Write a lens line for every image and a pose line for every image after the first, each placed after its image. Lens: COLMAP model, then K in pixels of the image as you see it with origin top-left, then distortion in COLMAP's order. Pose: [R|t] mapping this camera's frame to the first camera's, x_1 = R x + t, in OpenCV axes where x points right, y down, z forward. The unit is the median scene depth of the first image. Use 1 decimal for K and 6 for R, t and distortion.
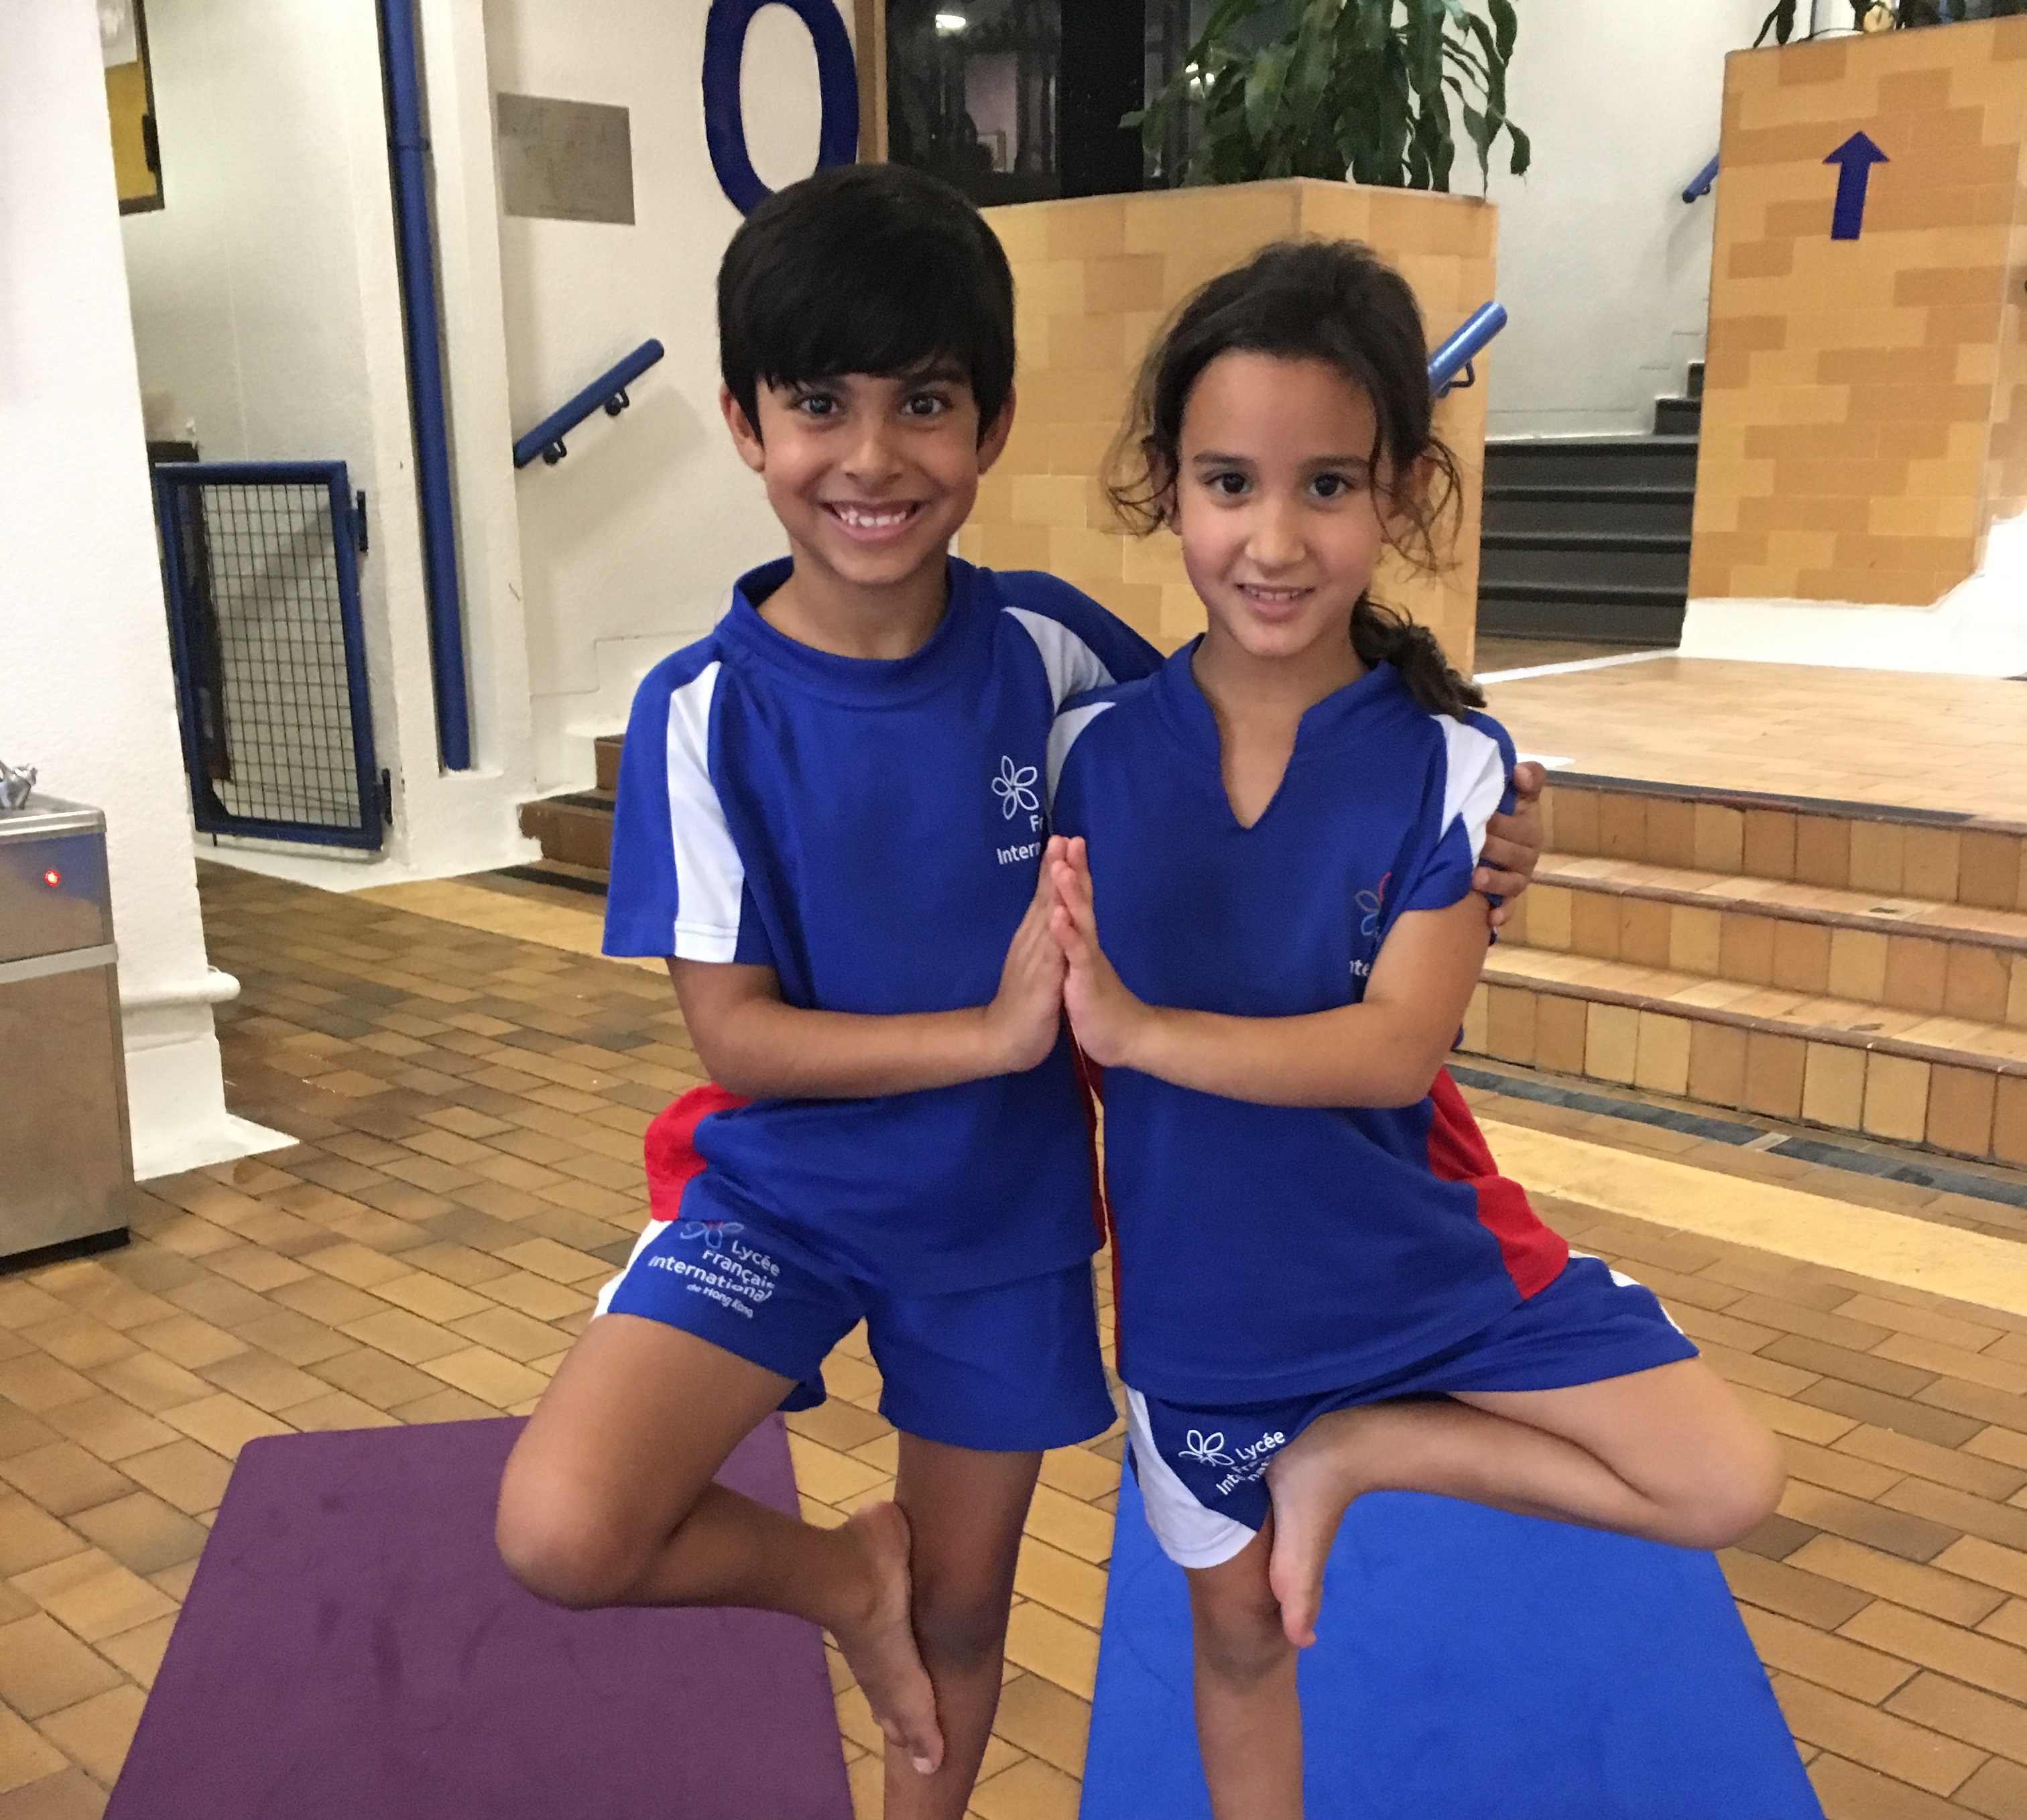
lens RADIAL K [[2369.8, 0, 1013.5], [0, 2369.8, 910.0], [0, 0, 1]] dist [0.145291, 0.002444]
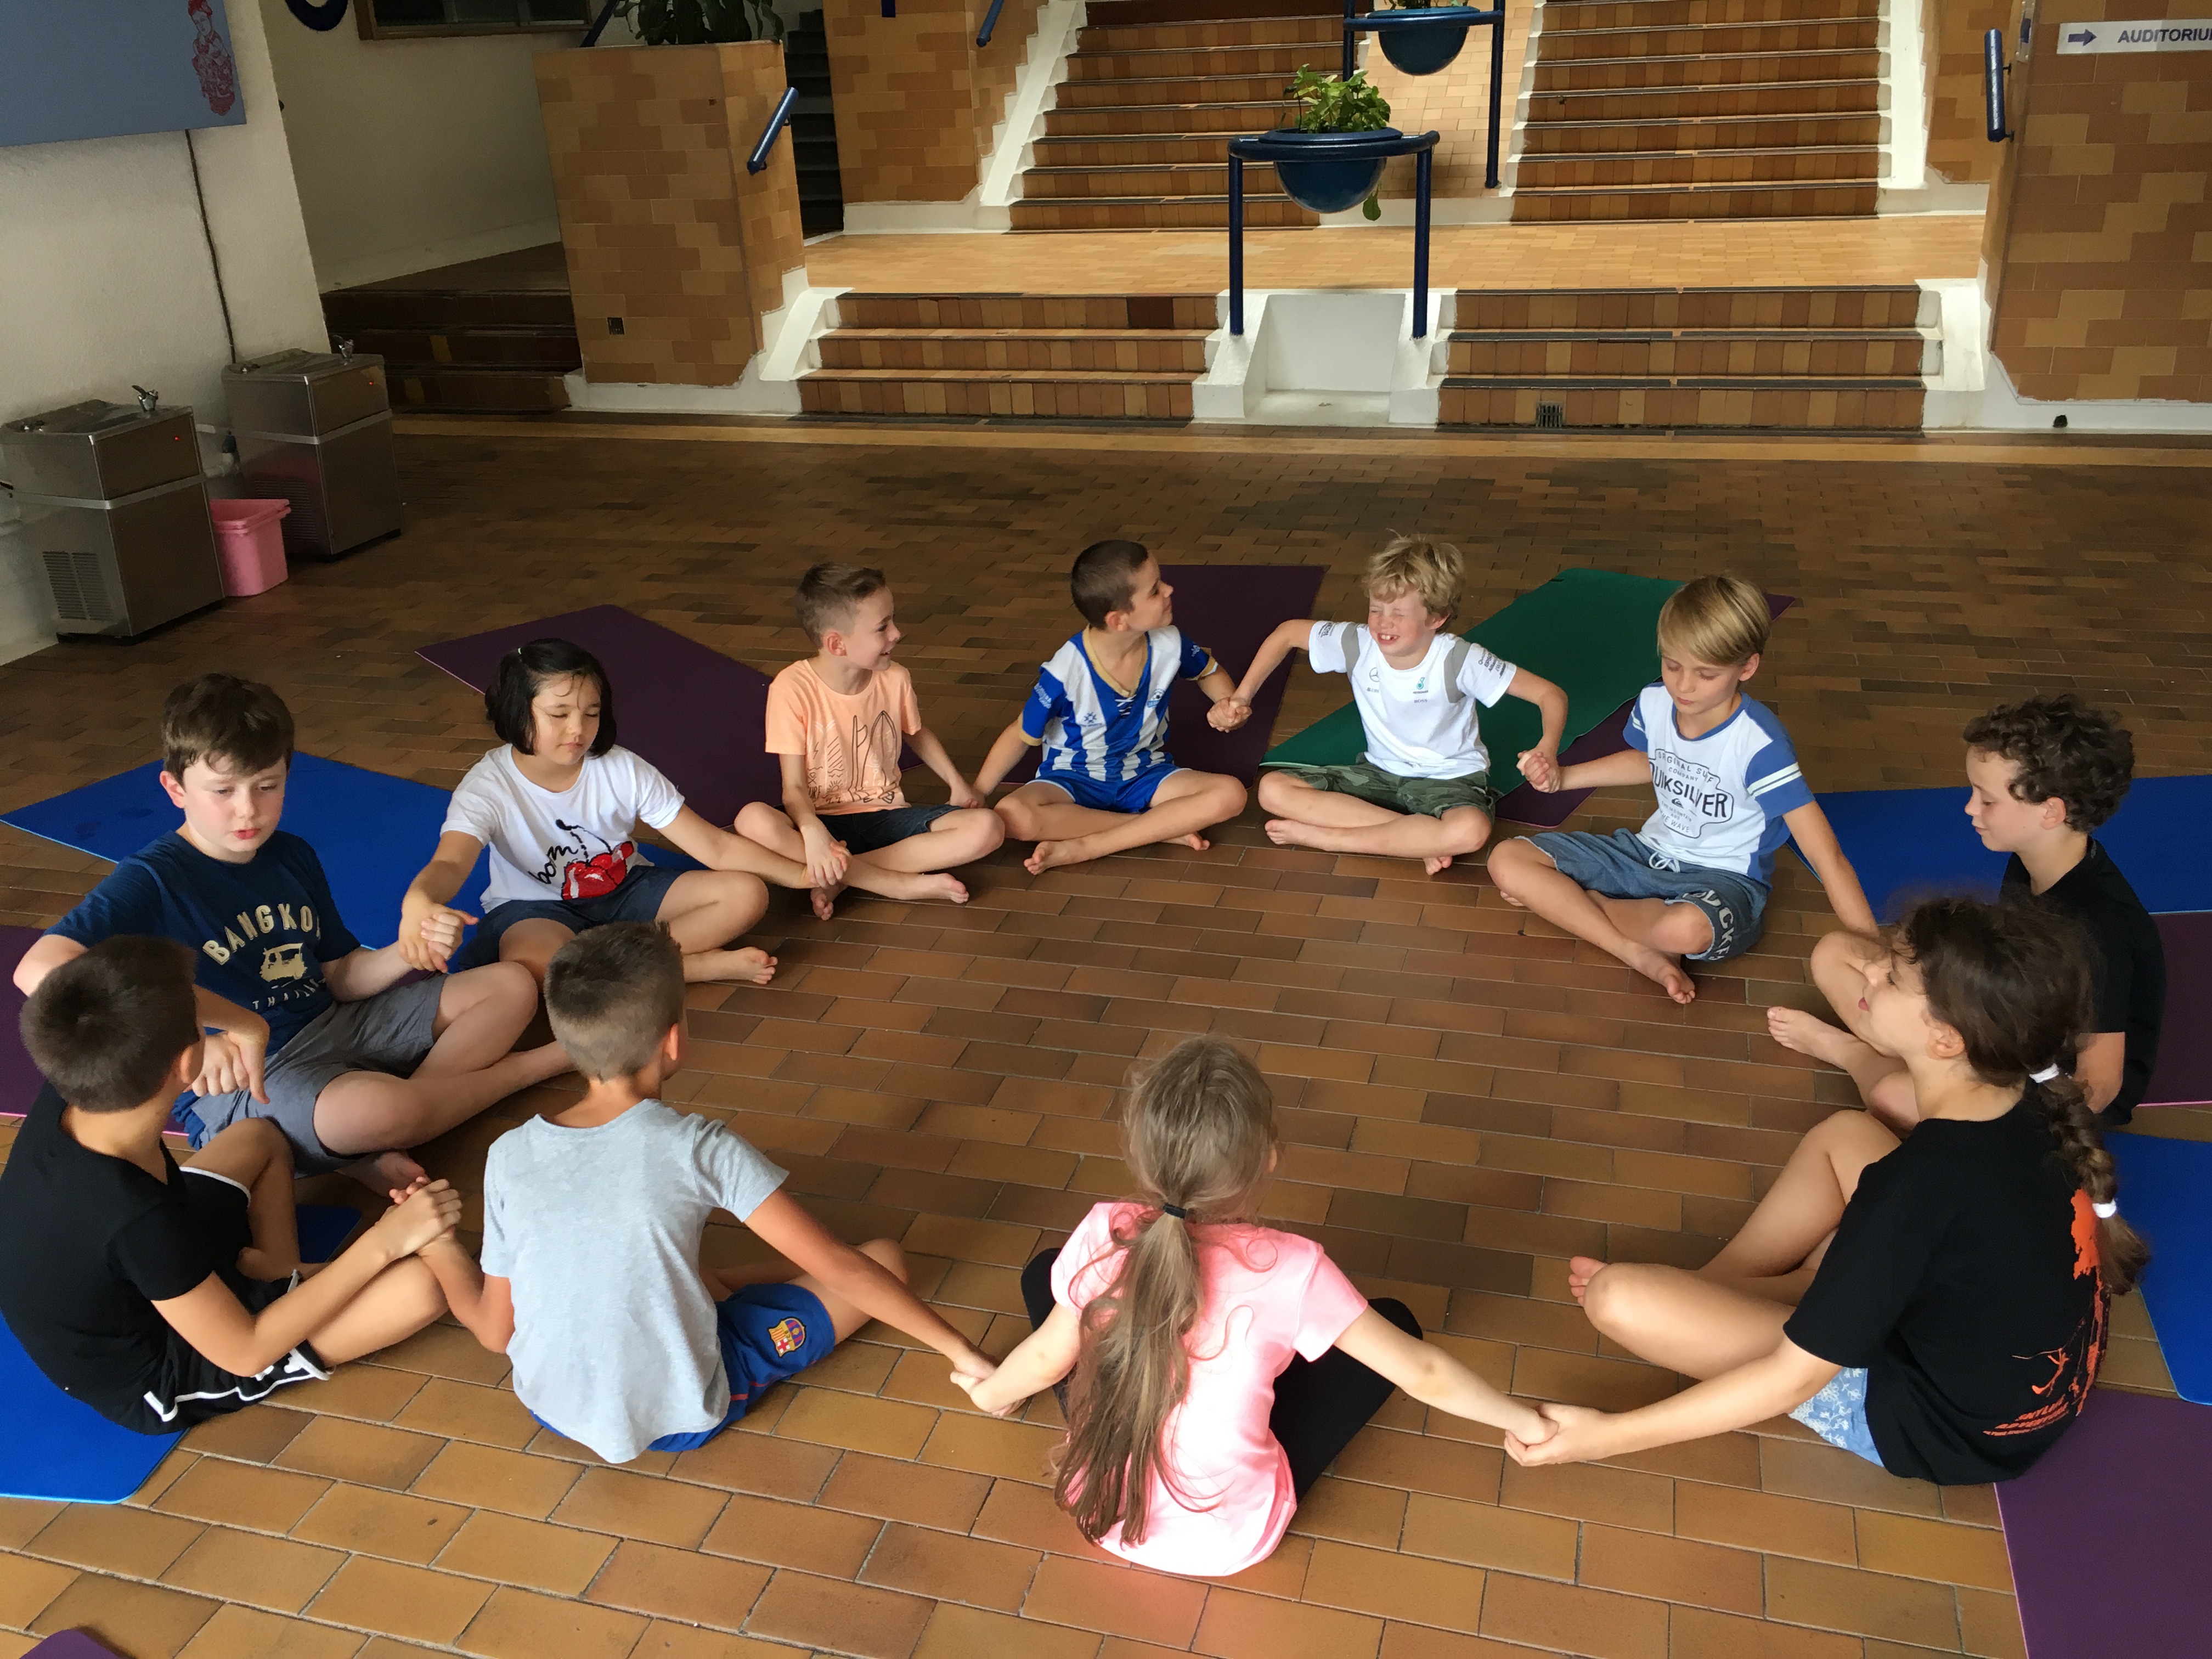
lens RADIAL K [[1889.3, 0, 1106.0], [0, 1889.3, 829.5], [0, 0, 1]] dist [-0.006855, -0.005144]
pose [[0.878075, -0.223608, 0.423066, -0.503891], [0.133891, 0.963599, 0.231411, 0.058055], [-0.459411, -0.146551, 0.876051, -0.881041]]
